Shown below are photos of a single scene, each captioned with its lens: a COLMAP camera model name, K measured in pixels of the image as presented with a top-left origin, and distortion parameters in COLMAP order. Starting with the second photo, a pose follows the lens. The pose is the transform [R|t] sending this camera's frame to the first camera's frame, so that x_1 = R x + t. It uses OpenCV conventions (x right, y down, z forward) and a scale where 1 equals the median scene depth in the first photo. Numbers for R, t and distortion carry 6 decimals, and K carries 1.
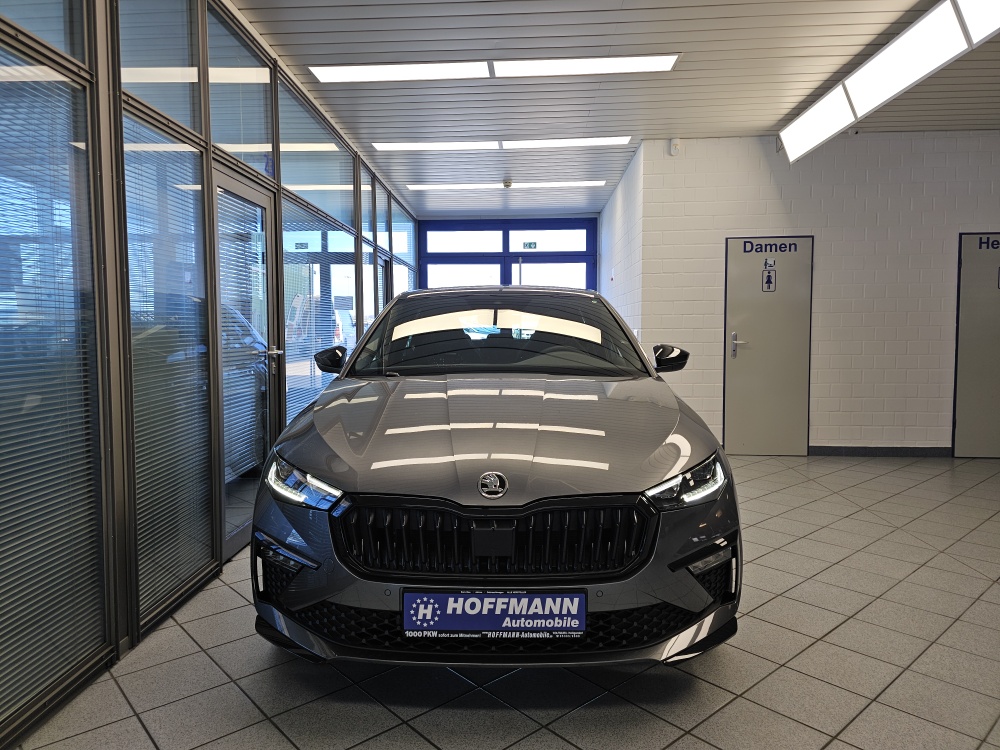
lens RADIAL K [[675.6, 0, 499.6], [0, 675.6, 342.5], [0, 0, 1]] dist [0.056925, -0.061813]
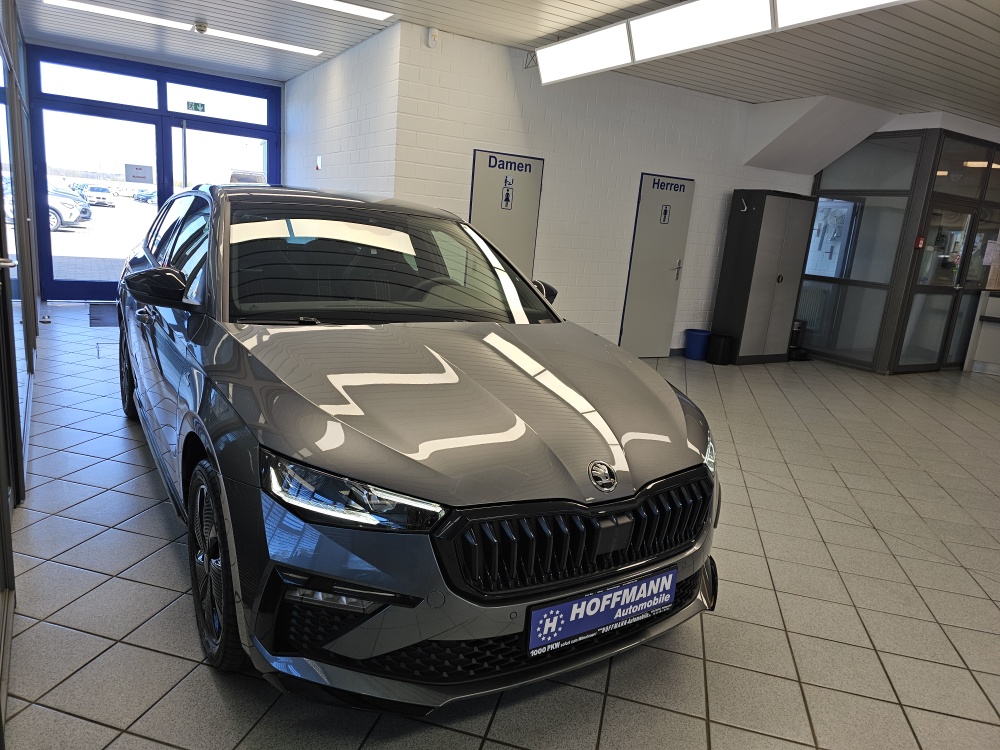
lens RADIAL K [[673.0, 0, 496.6], [0, 673.0, 359.7], [0, 0, 1]] dist [0.067154, -0.073618]
pose [[0.823468, -0.038883, 0.566028, -0.634118], [-0.076556, 0.980910, 0.178757, -0.093899], [-0.562174, -0.190533, 0.804772, 0.380520]]
